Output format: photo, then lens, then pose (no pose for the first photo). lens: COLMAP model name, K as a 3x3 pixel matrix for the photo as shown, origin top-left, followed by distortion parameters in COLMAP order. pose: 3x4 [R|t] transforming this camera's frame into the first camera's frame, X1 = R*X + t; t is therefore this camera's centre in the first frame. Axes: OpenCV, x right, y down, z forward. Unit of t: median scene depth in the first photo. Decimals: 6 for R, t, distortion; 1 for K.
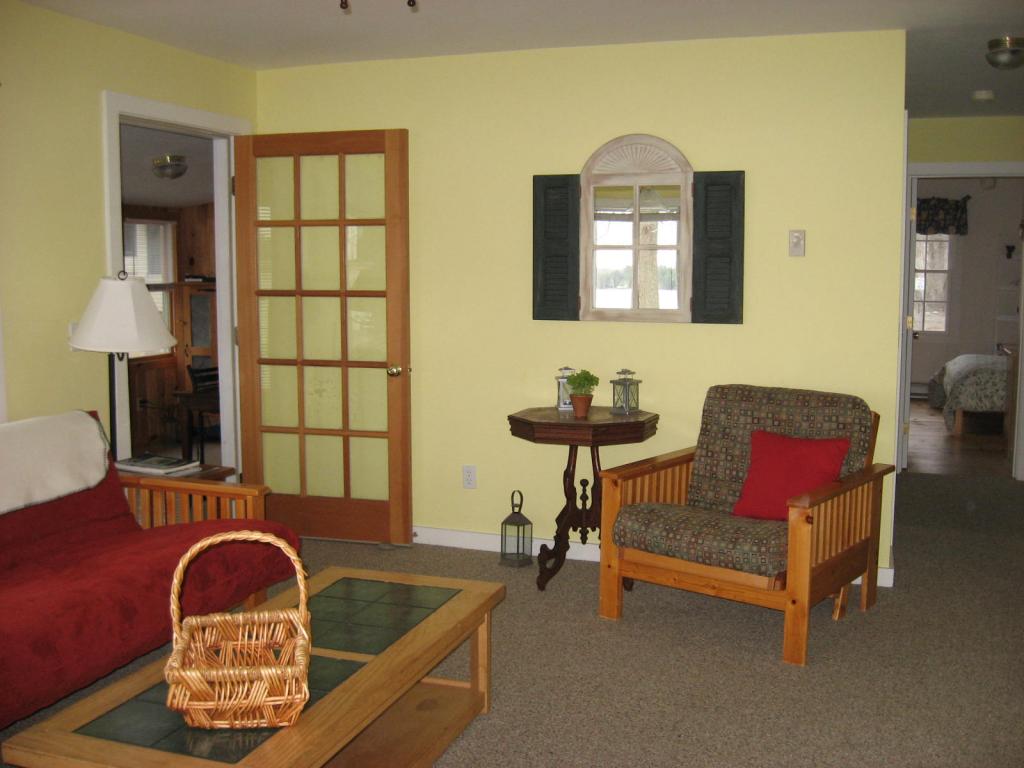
lens RADIAL K [[1087.7, 0, 512.0], [0, 1087.7, 384.0], [0, 0, 1]] dist [-0.124922, 0.017537]
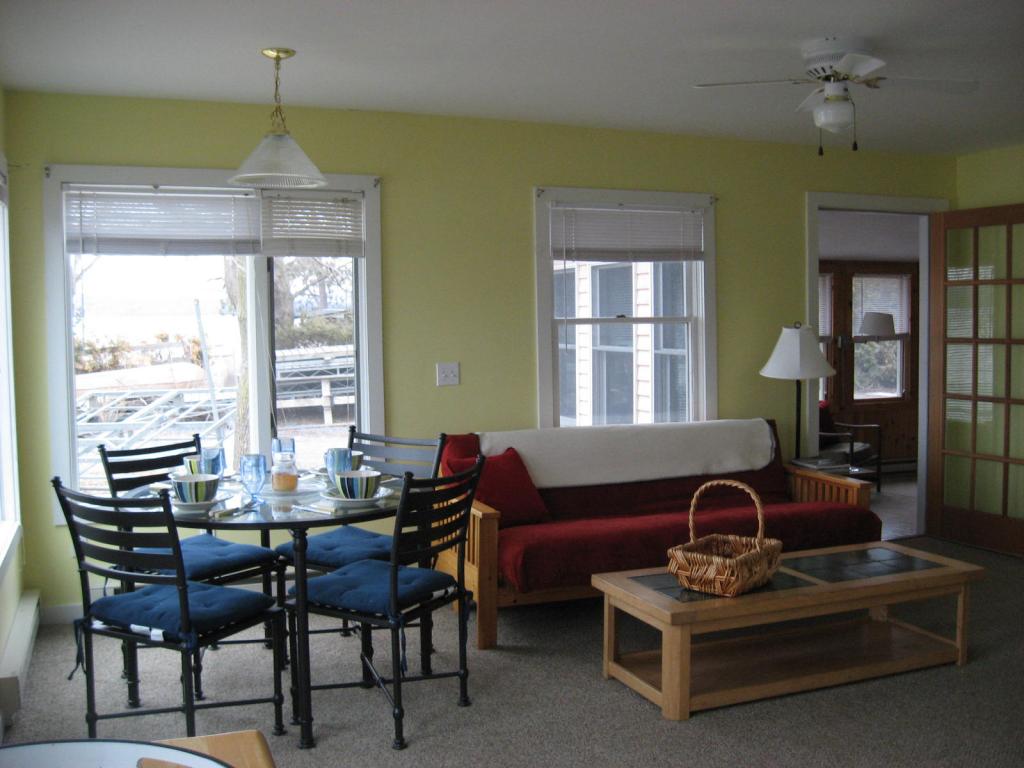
lens RADIAL K [[1087.7, 0, 512.0], [0, 1087.7, 384.0], [0, 0, 1]] dist [-0.124922, 0.017537]
pose [[0.653712, 0.041799, -0.755588, 0.429202], [-0.071478, 0.997420, -0.006664, 0.011643], [0.753360, 0.058365, 0.655013, -0.198805]]
